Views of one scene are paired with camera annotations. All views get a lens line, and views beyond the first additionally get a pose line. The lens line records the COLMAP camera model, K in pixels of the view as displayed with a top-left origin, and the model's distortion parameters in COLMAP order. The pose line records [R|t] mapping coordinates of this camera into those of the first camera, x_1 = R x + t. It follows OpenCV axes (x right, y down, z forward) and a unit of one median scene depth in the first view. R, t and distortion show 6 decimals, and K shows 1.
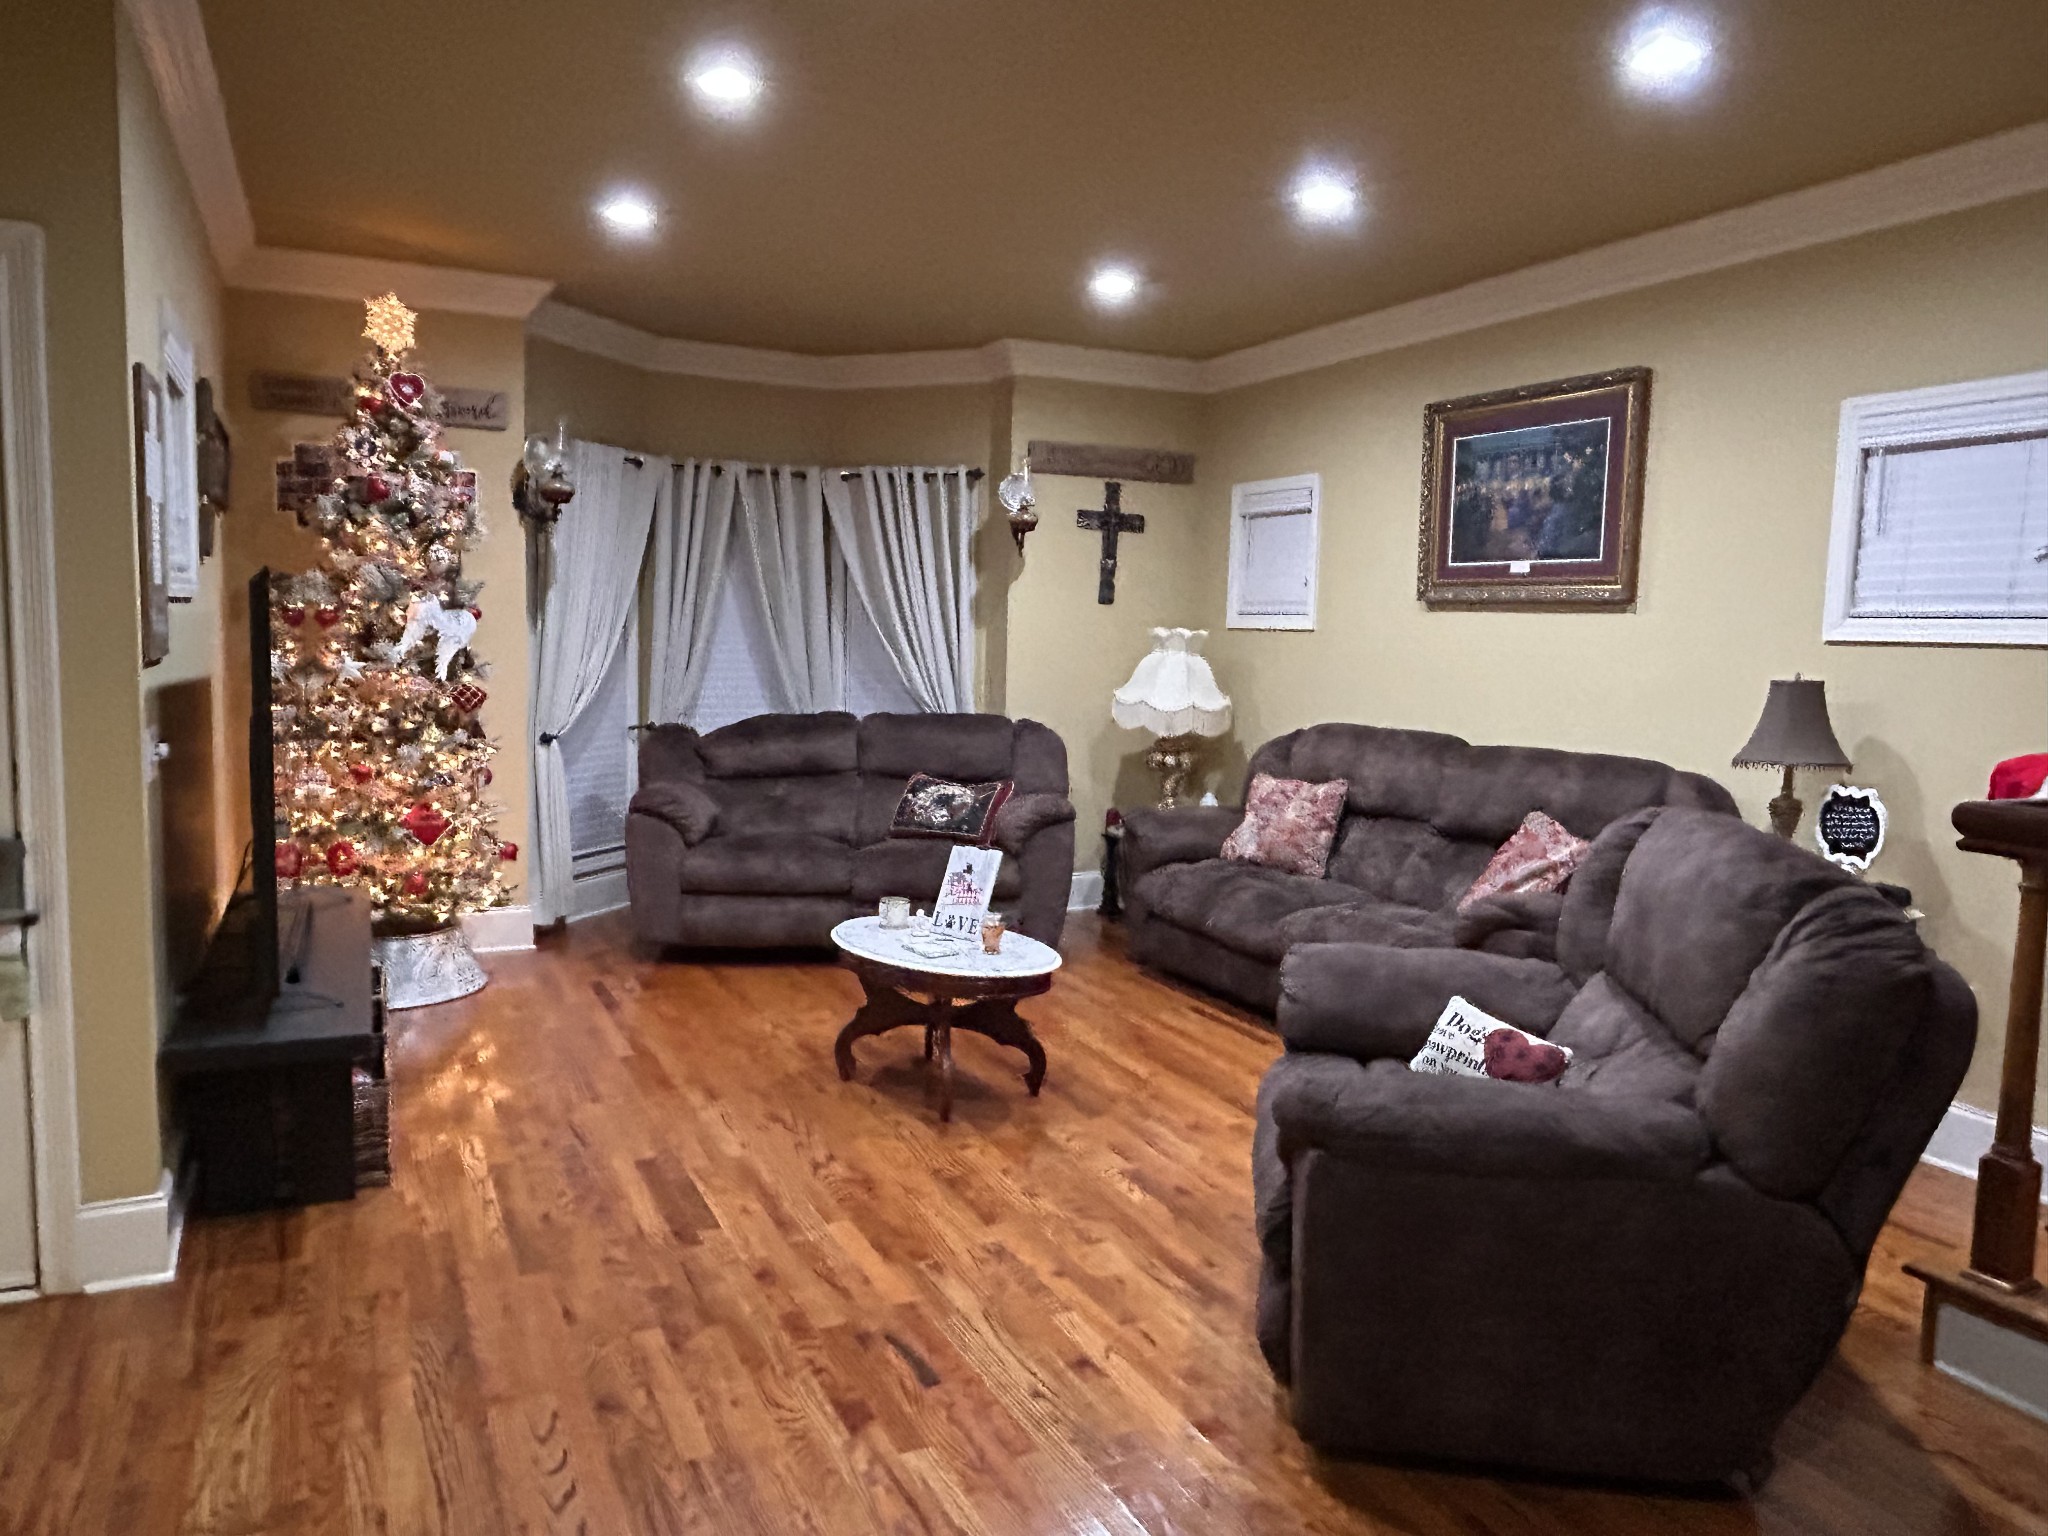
lens RADIAL K [[1395.4, 0, 1024.0], [0, 1395.4, 768.0], [0, 0, 1]] dist [-0.005443, -0.004585]
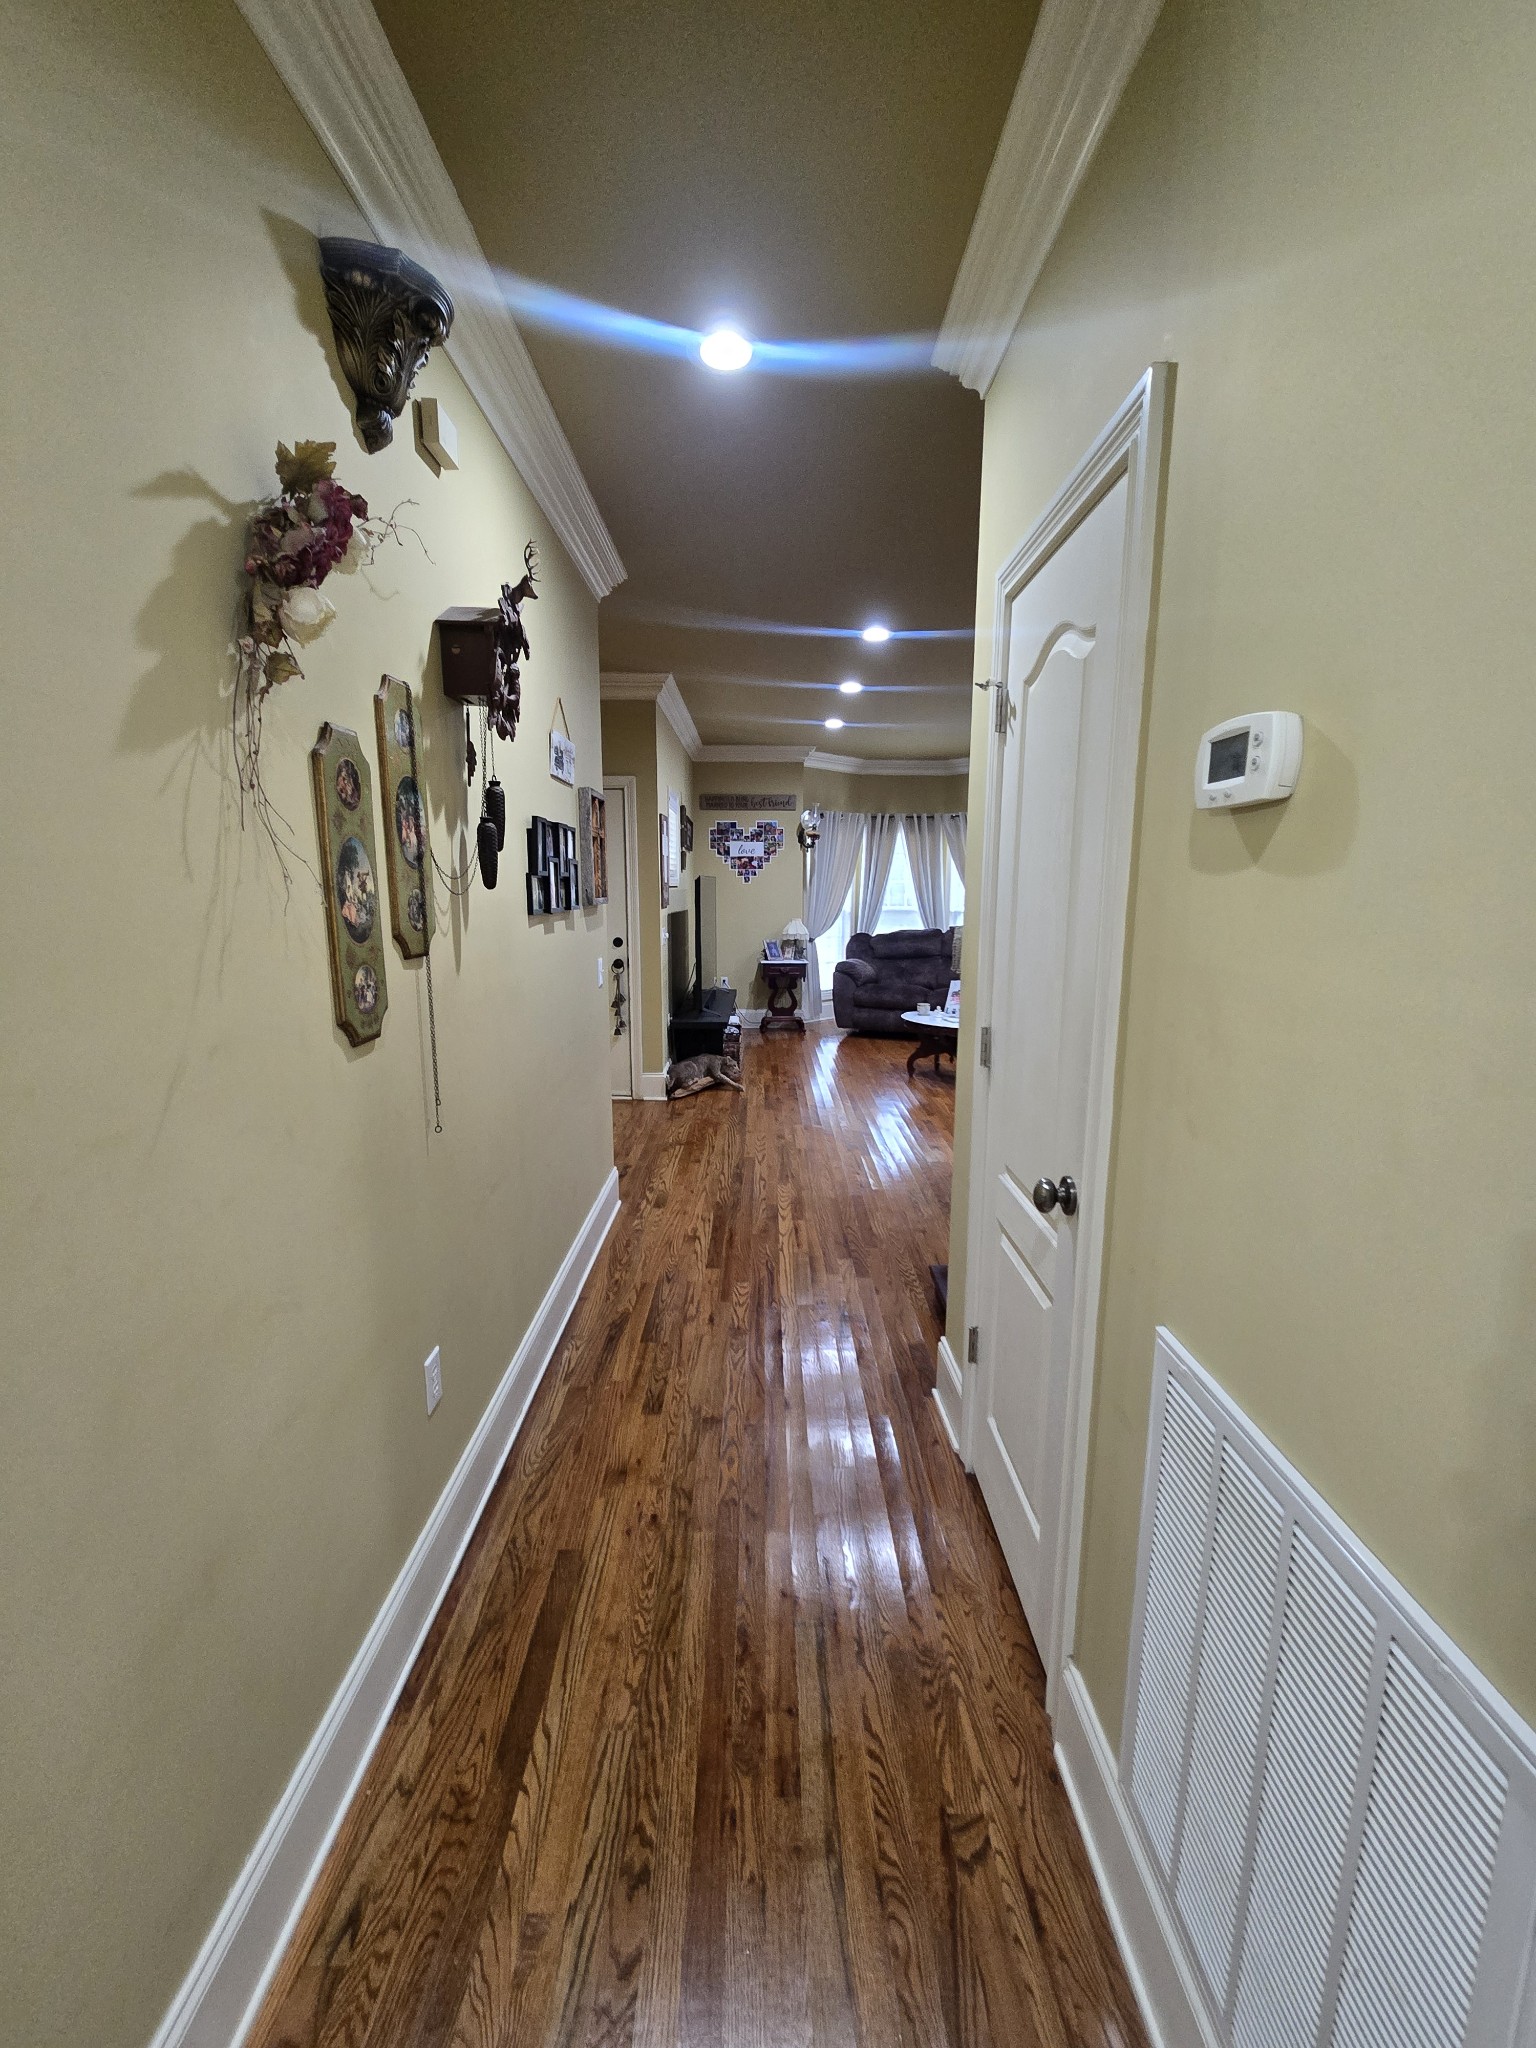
lens RADIAL K [[851.9, 0, 768.0], [0, 851.9, 1024.0], [0, 0, 1]] dist [0.004644, 0.000257]
pose [[0.900621, 0.043407, -0.432432, 0.297982], [-0.019373, 0.998021, 0.059831, 0.046822], [0.434174, -0.045507, 0.899679, -0.445151]]
